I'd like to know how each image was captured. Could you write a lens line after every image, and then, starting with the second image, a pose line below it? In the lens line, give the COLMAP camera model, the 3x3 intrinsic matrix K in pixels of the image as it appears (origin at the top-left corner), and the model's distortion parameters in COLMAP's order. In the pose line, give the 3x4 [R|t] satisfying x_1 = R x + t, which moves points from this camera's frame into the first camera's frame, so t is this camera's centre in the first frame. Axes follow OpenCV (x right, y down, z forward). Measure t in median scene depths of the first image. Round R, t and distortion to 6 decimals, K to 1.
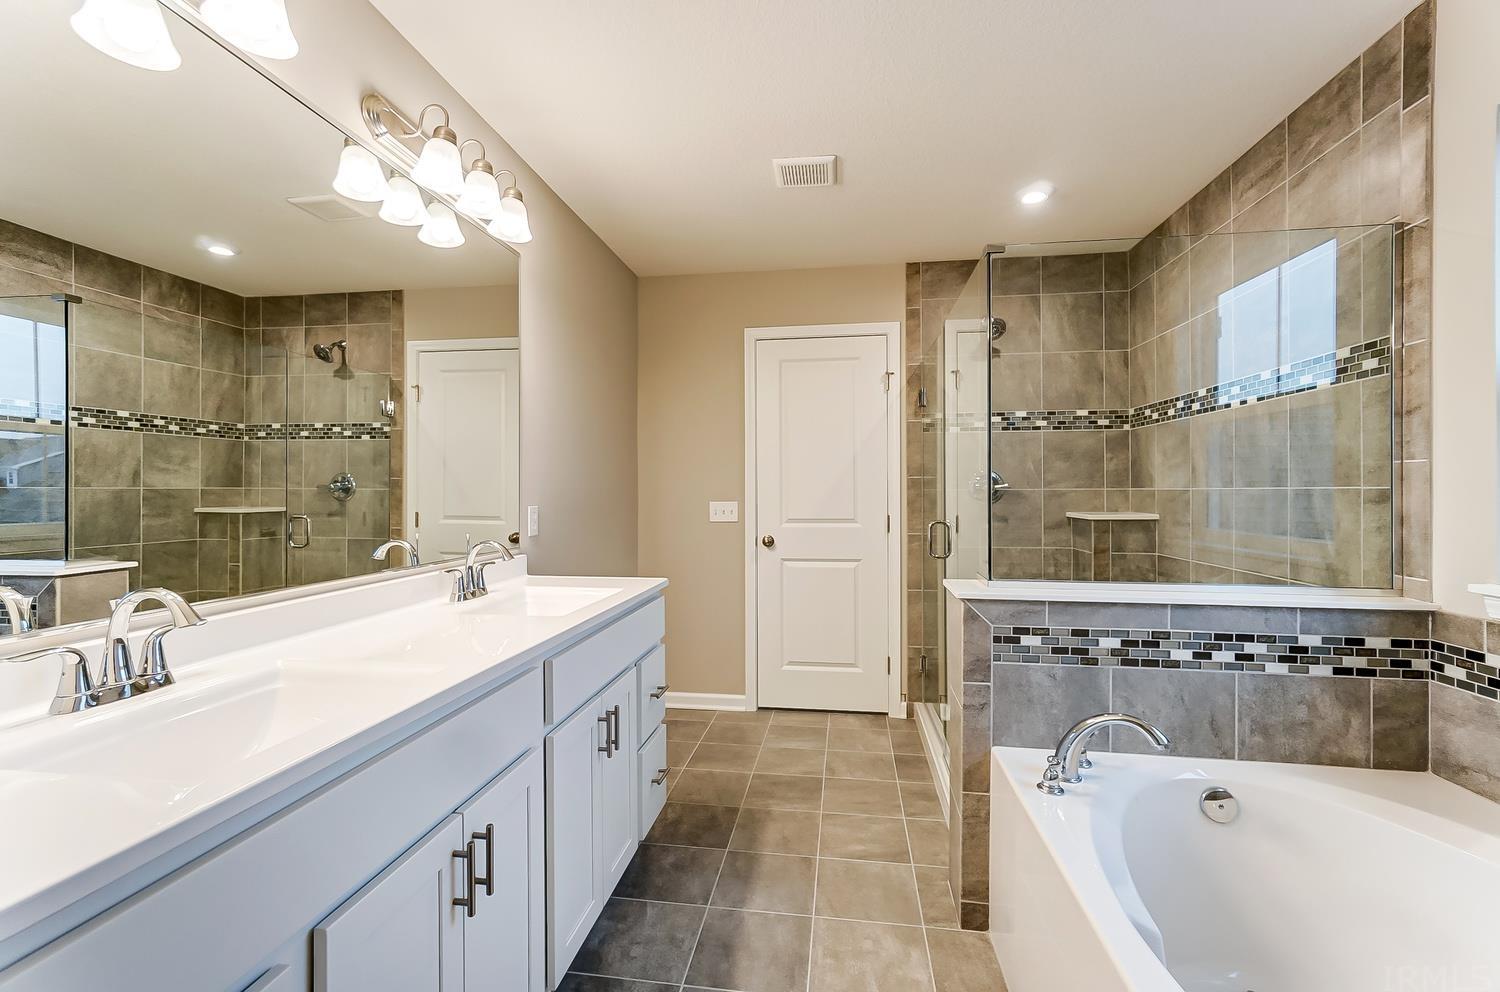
lens RADIAL K [[671.3, 0, 743.7], [0, 671.3, 499.9], [0, 0, 1]] dist [-0.014651, 0.000297]
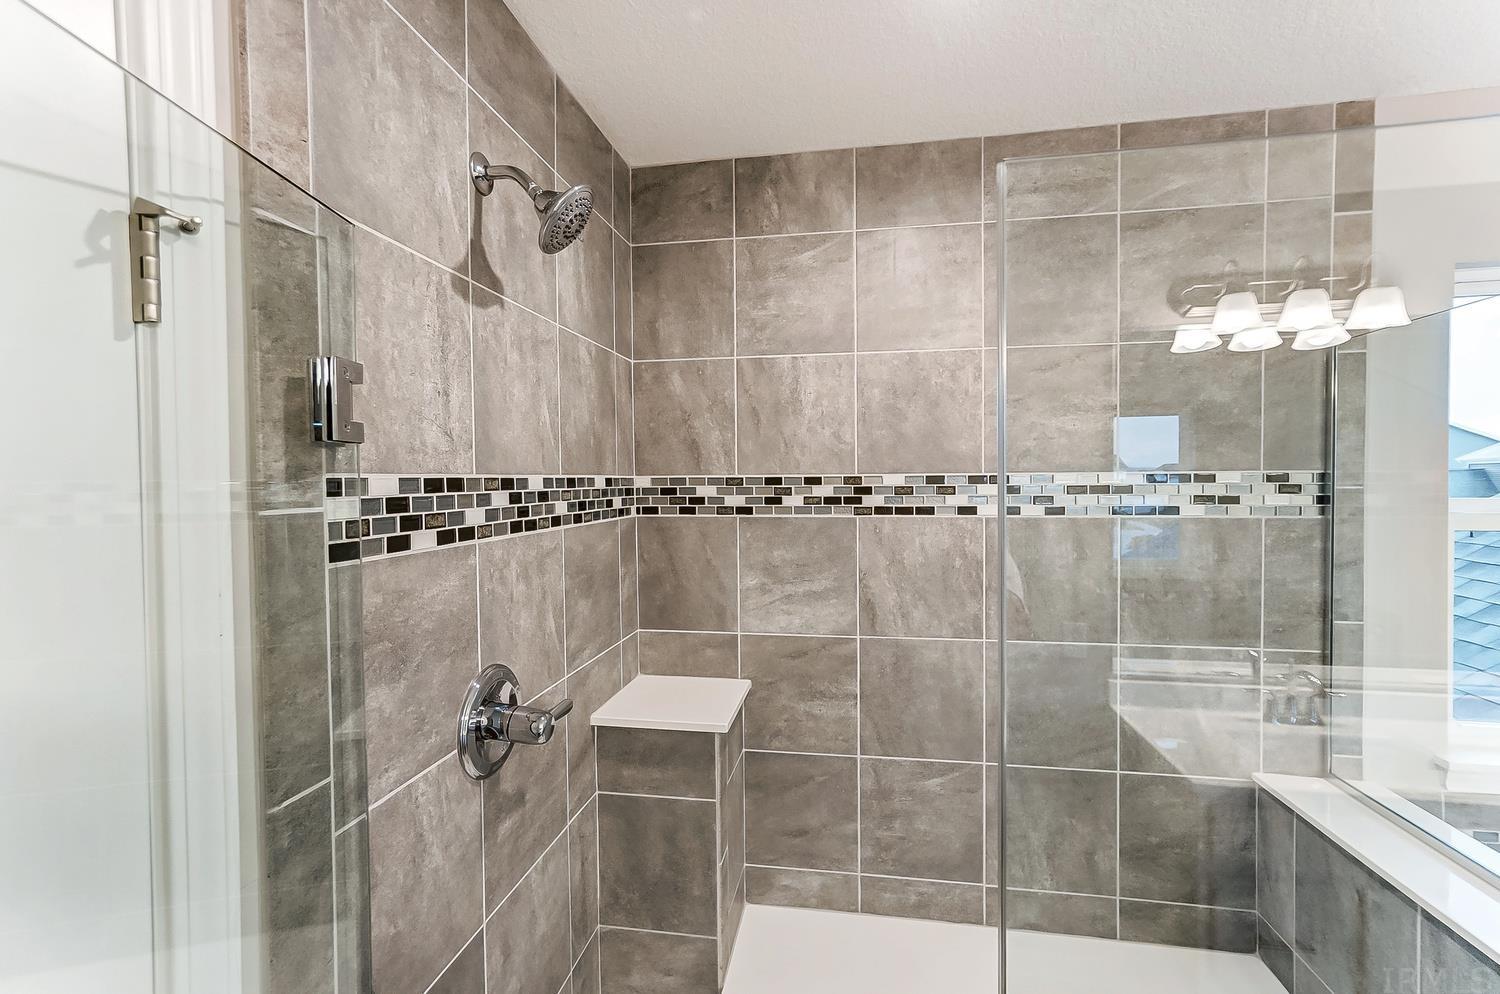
lens RADIAL K [[655.2, 0, 751.0], [0, 655.2, 493.3], [0, 0, 1]] dist [-0.001176, 0.000130]
pose [[0.011400, -0.020379, 0.999727, 0.073016], [0.014282, 0.999694, 0.020215, -0.135696], [-0.999833, 0.014048, 0.011688, 0.932478]]
